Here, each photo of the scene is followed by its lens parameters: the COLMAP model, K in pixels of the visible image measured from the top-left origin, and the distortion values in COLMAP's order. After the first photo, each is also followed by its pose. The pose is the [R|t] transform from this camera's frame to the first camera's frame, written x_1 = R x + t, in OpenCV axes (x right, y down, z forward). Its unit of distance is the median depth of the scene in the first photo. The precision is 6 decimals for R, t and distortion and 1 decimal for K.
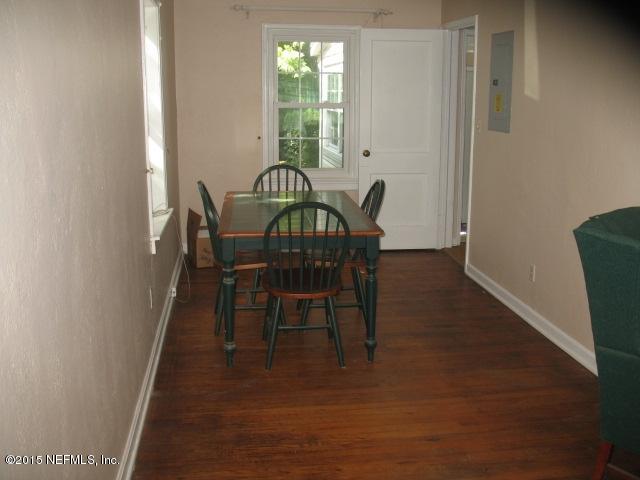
lens RADIAL K [[657.5, 0, 320.0], [0, 657.5, 240.0], [0, 0, 1]] dist [-0.203815, 0.218012]
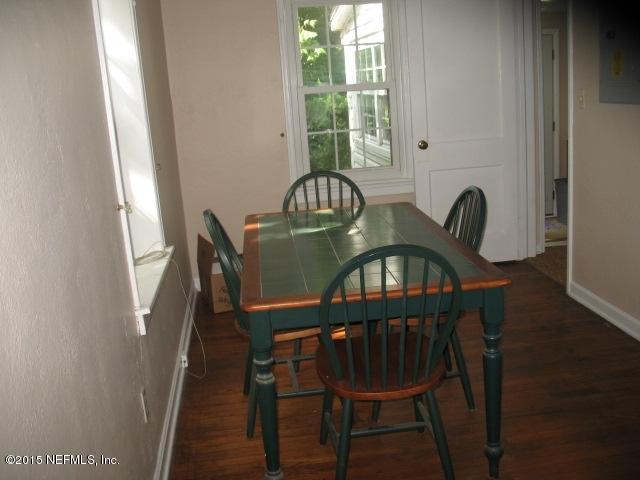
lens RADIAL K [[657.5, 0, 320.0], [0, 657.5, 240.0], [0, 0, 1]] dist [-0.203815, 0.218012]
pose [[0.996882, -0.073818, -0.027873, -0.045377], [0.074297, 0.997099, 0.016567, -0.053895], [0.026569, -0.018586, 0.999474, 0.290417]]
